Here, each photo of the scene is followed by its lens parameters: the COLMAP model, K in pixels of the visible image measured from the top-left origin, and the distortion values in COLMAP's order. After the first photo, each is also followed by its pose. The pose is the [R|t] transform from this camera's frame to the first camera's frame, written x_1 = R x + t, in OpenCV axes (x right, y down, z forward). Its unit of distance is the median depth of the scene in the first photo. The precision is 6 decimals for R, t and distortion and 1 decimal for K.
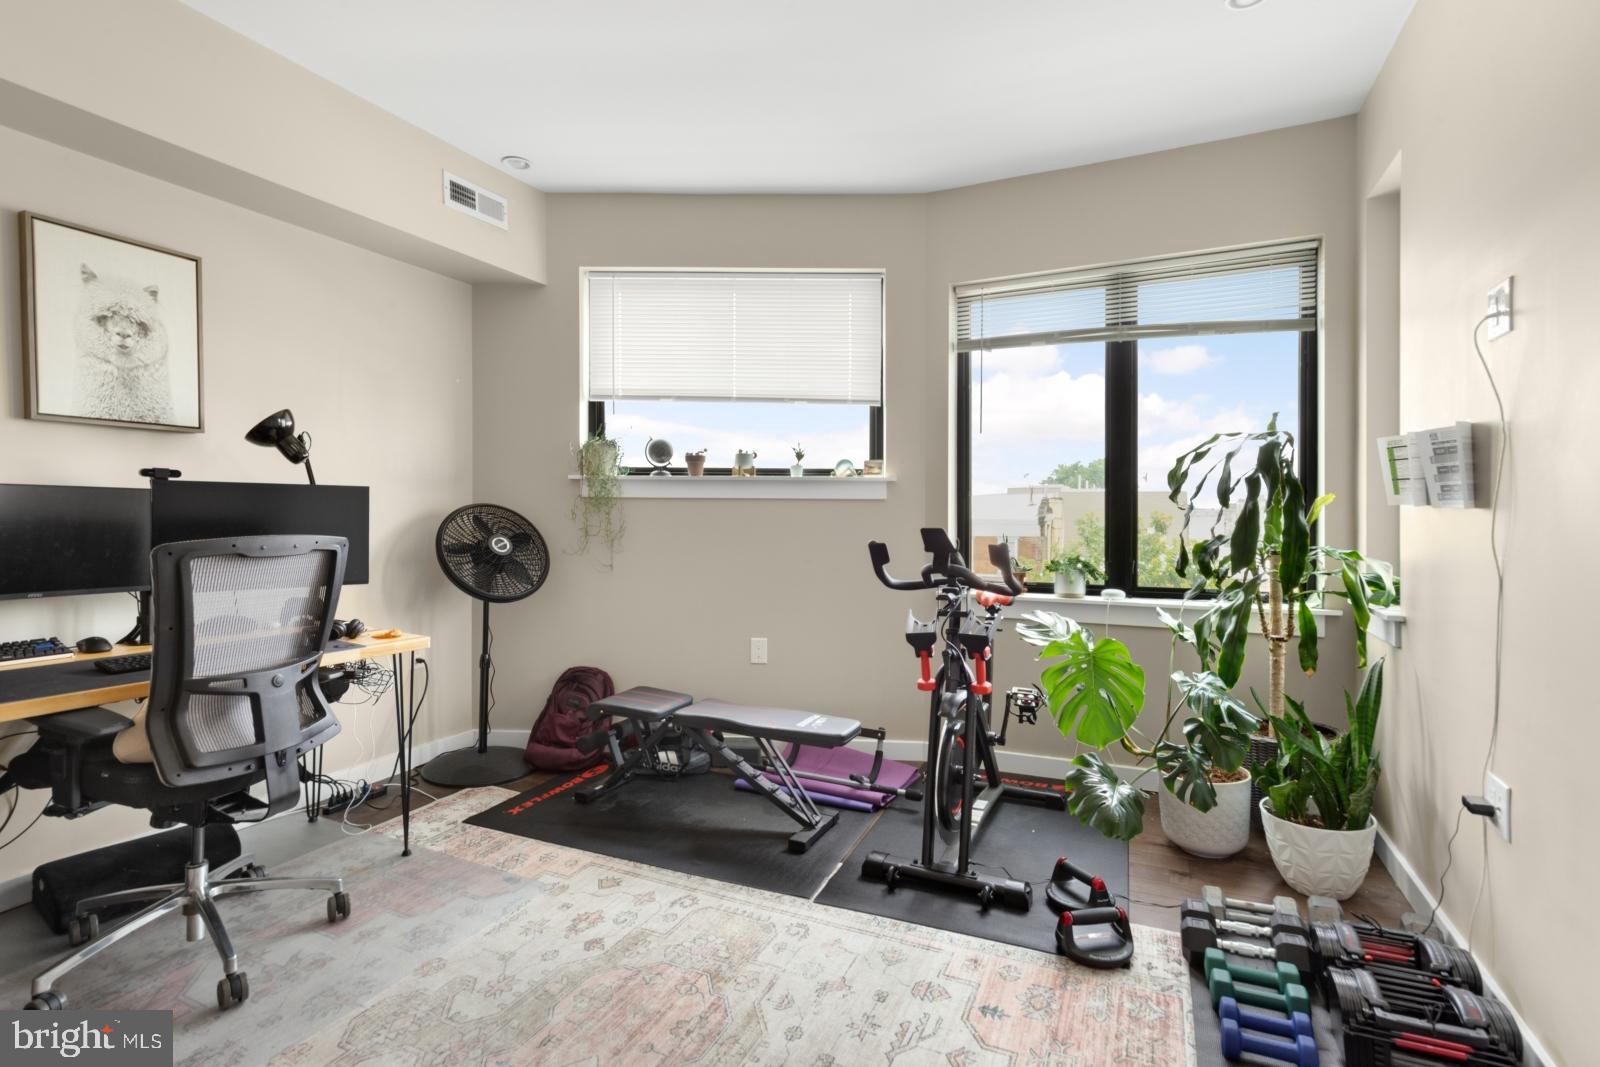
lens RADIAL K [[768.6, 0, 795.8], [0, 768.6, 497.3], [0, 0, 1]] dist [0.005071, 0.000706]
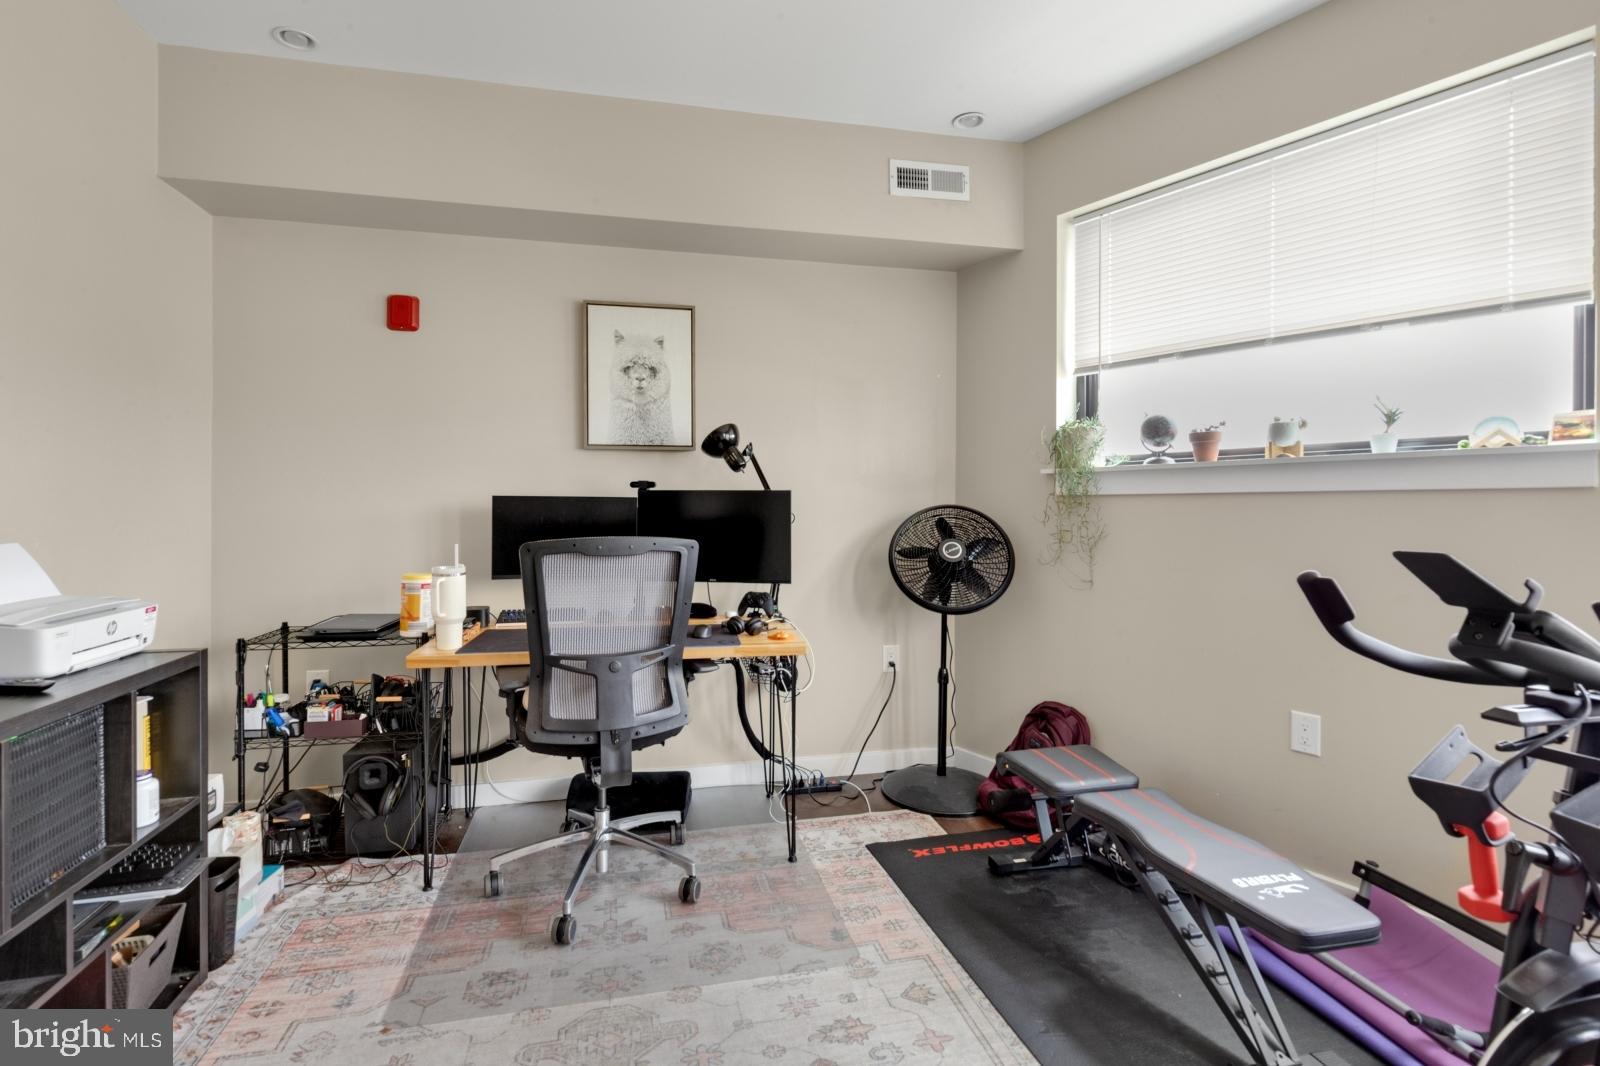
lens RADIAL K [[757.8, 0, 774.7], [0, 757.8, 500.9], [0, 0, 1]] dist [0.018434, -0.001281]
pose [[0.611250, -0.015229, -0.791291, 0.216524], [0.020585, 0.999783, -0.003341, 0.002533], [0.791170, -0.014246, 0.611431, 0.319182]]
